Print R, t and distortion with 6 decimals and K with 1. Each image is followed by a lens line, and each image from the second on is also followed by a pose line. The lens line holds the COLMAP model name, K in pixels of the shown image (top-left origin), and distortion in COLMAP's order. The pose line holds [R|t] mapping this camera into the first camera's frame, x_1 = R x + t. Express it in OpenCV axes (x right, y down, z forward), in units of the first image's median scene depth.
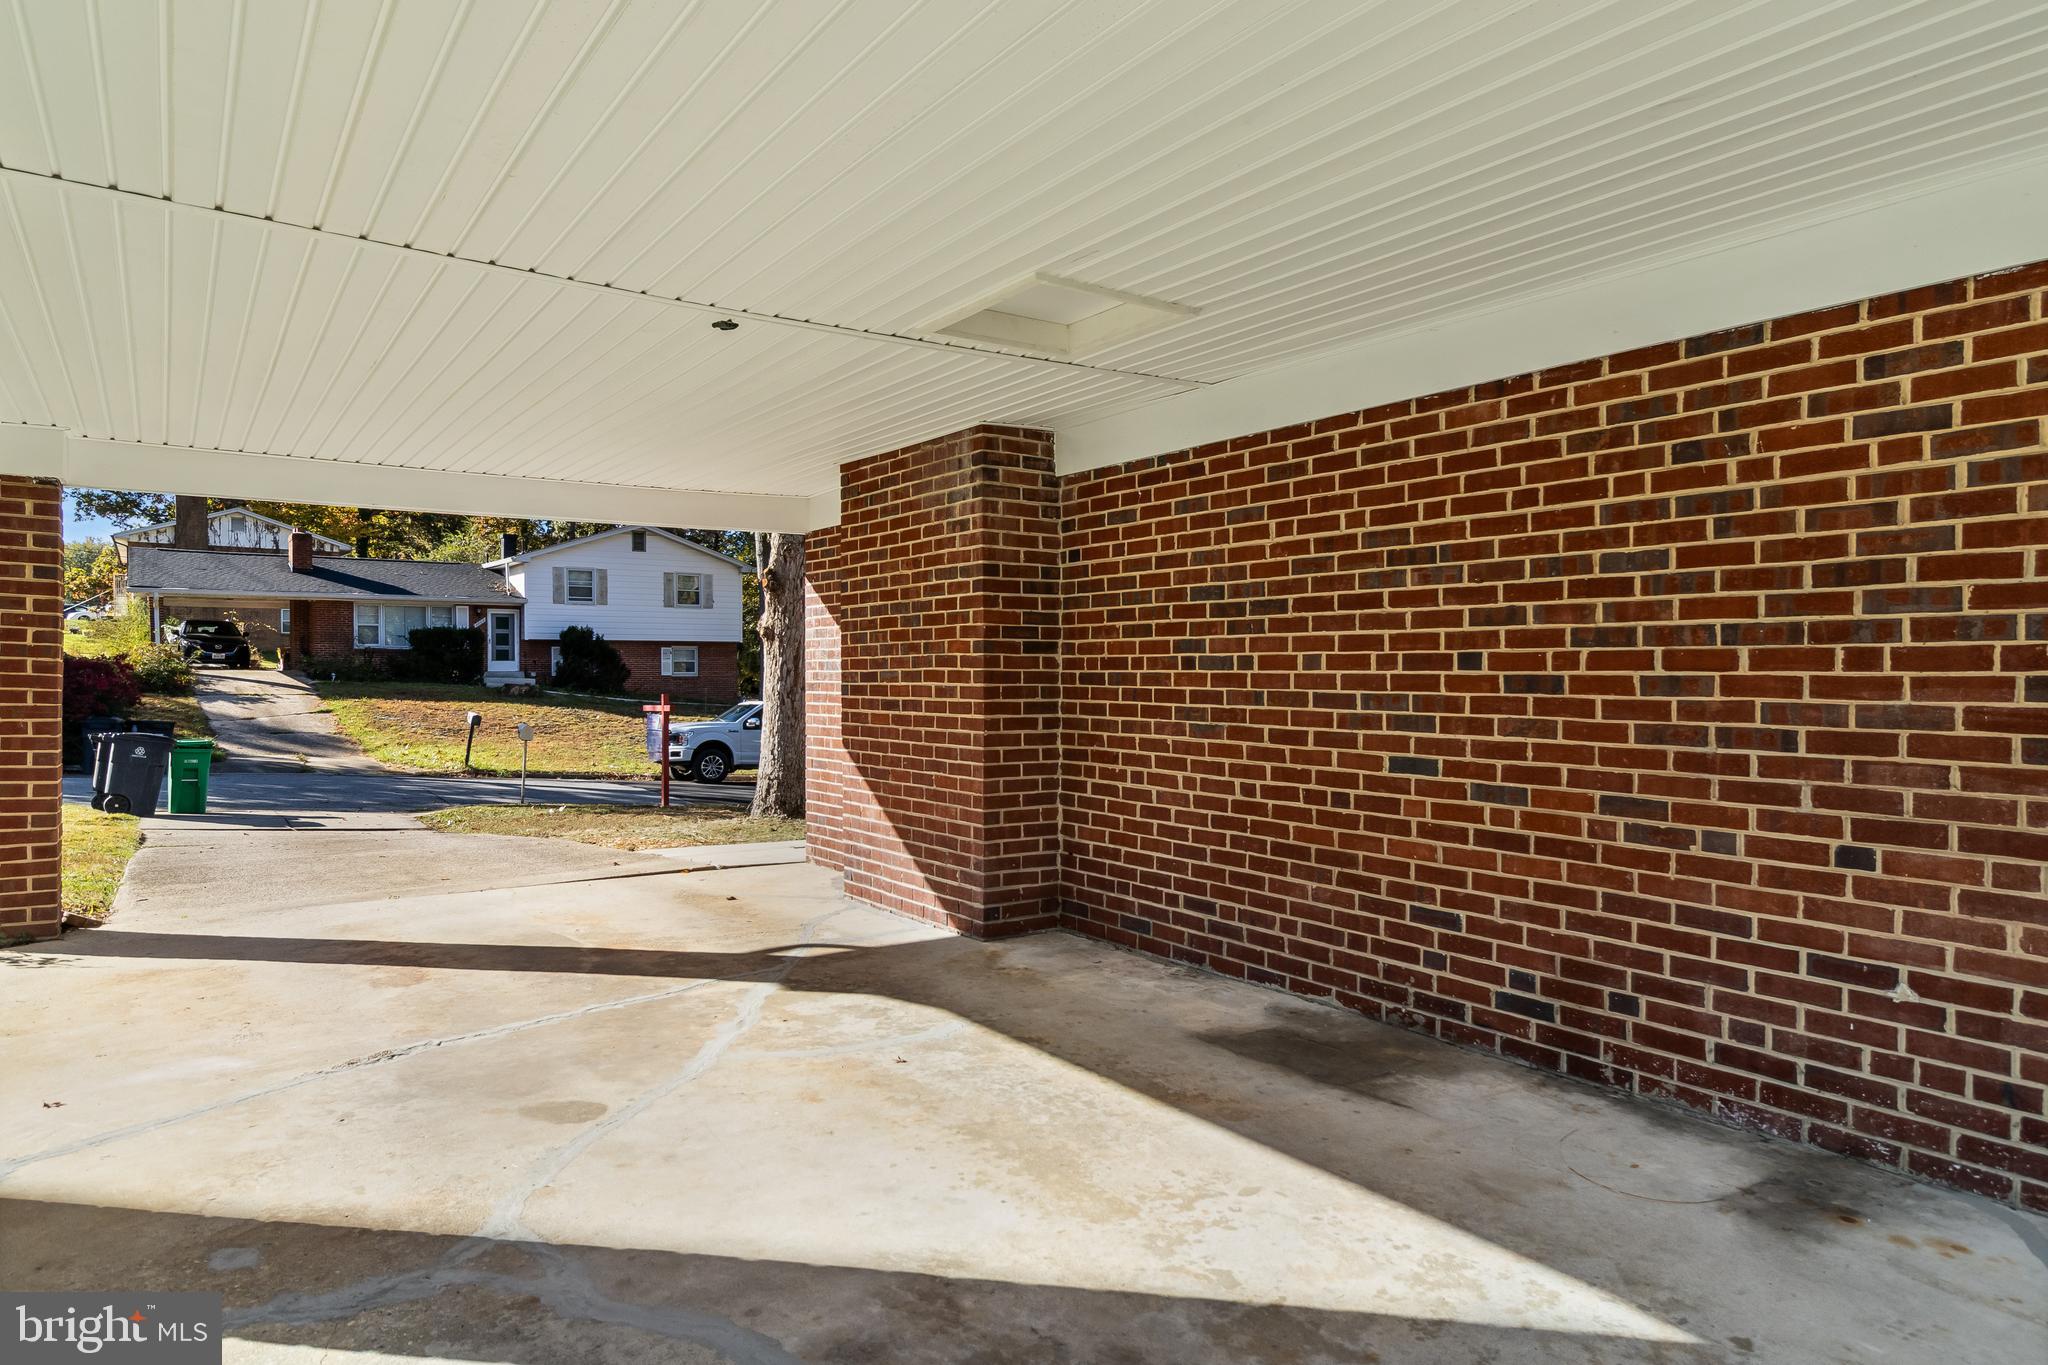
lens RADIAL K [[1234.7, 0, 1023.6], [0, 1234.7, 694.9], [0, 0, 1]] dist [-0.002257, -0.001076]
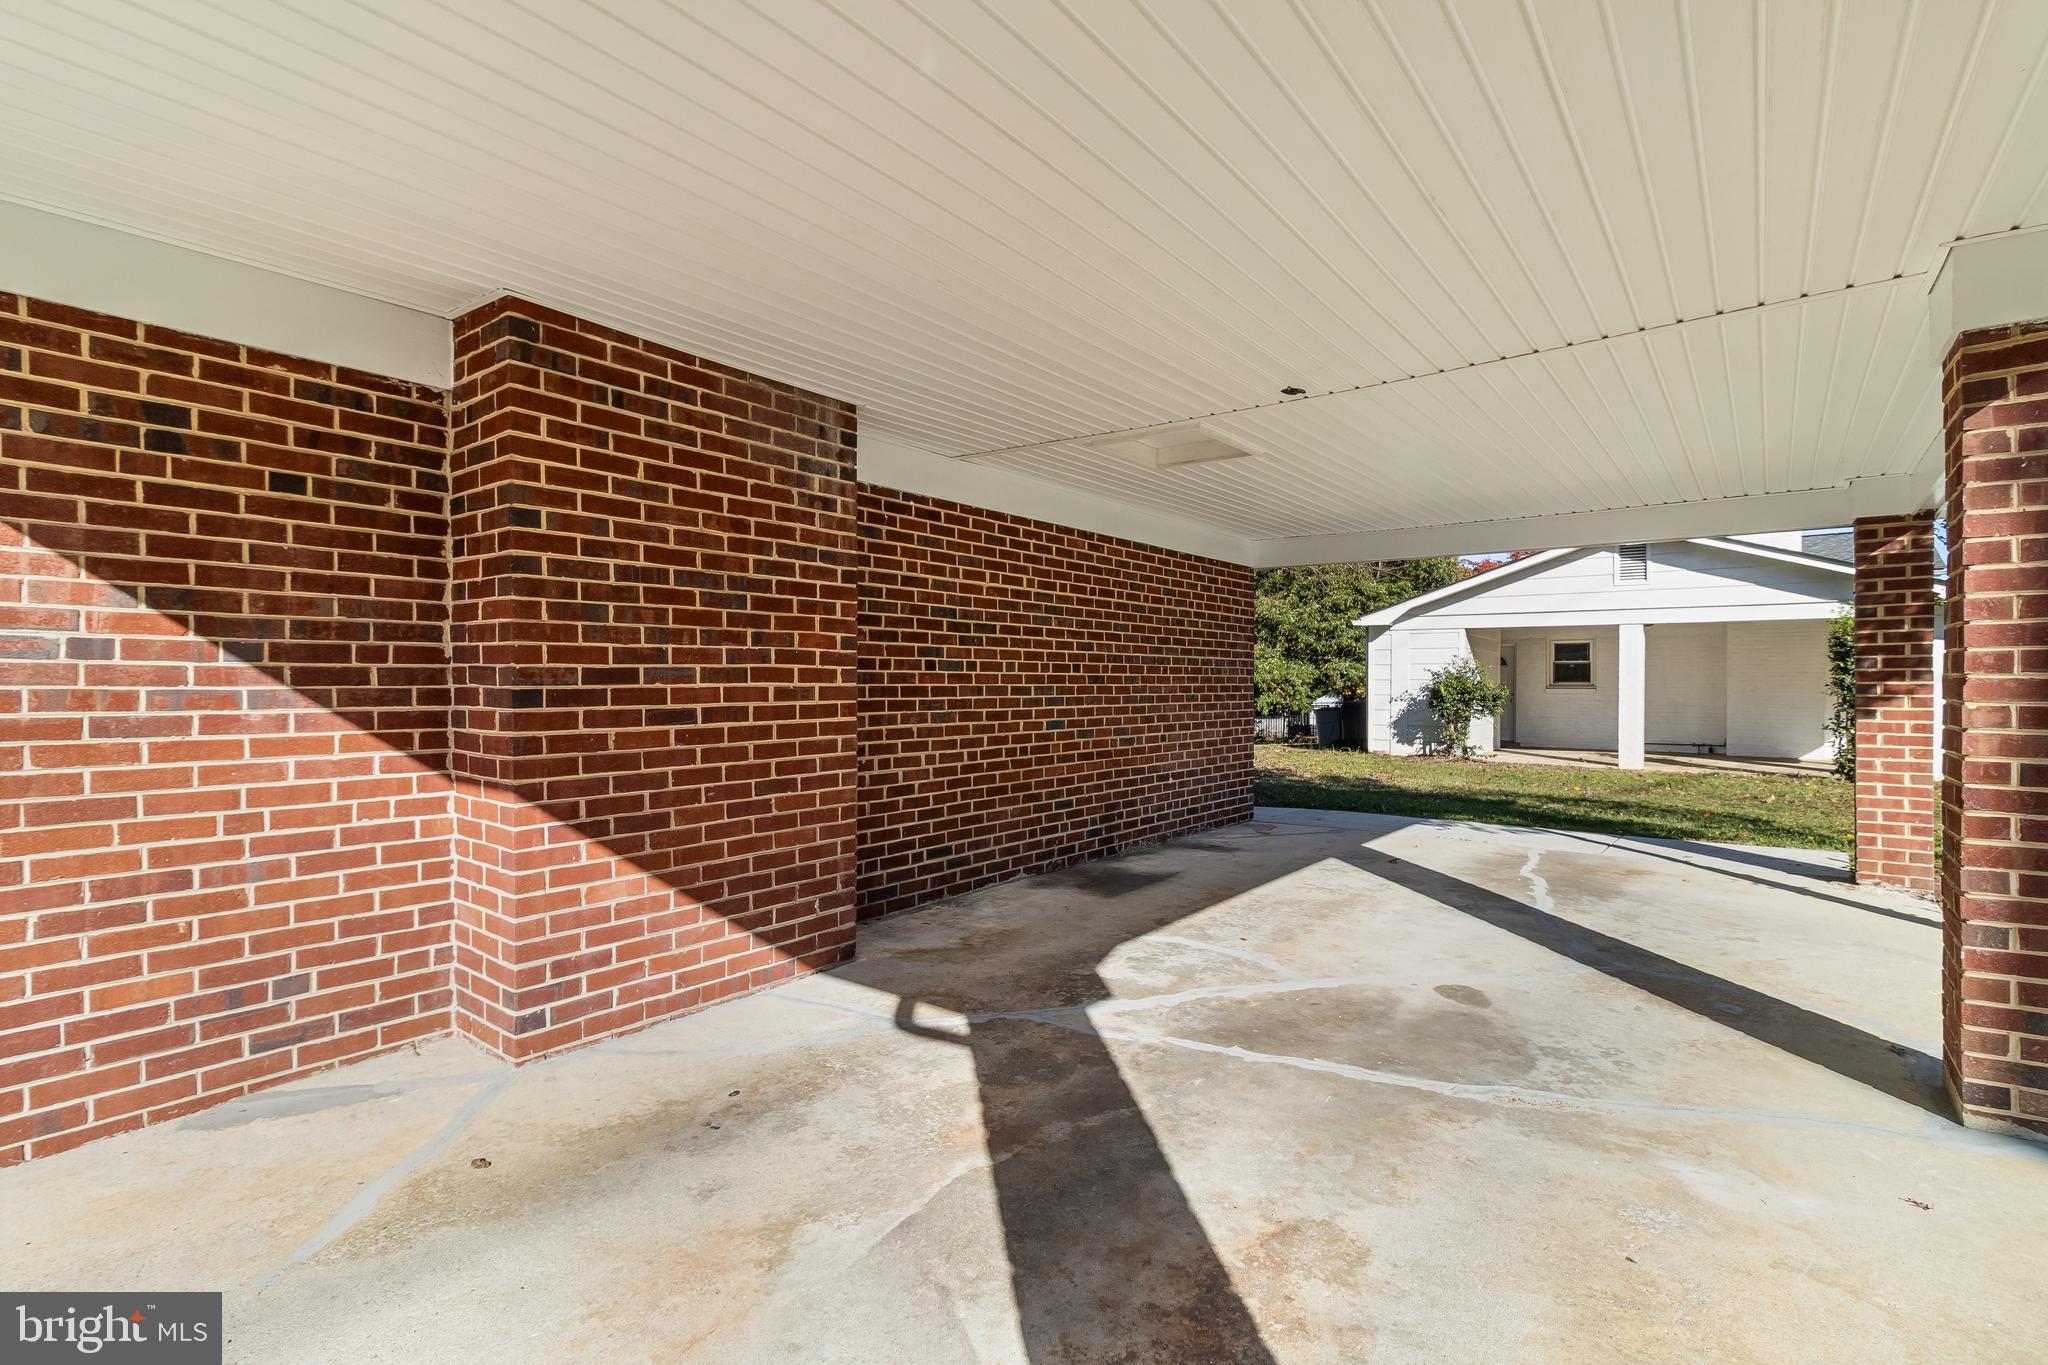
lens RADIAL K [[953.3, 0, 1024.0], [0, 953.3, 682.5], [0, 0, 1]] dist [0.000172, 0.000179]
pose [[-0.301018, -0.004225, 0.953609, -0.875613], [0.015602, 0.999835, 0.009355, -0.016581], [-0.953491, 0.017694, -0.300902, 1.265977]]
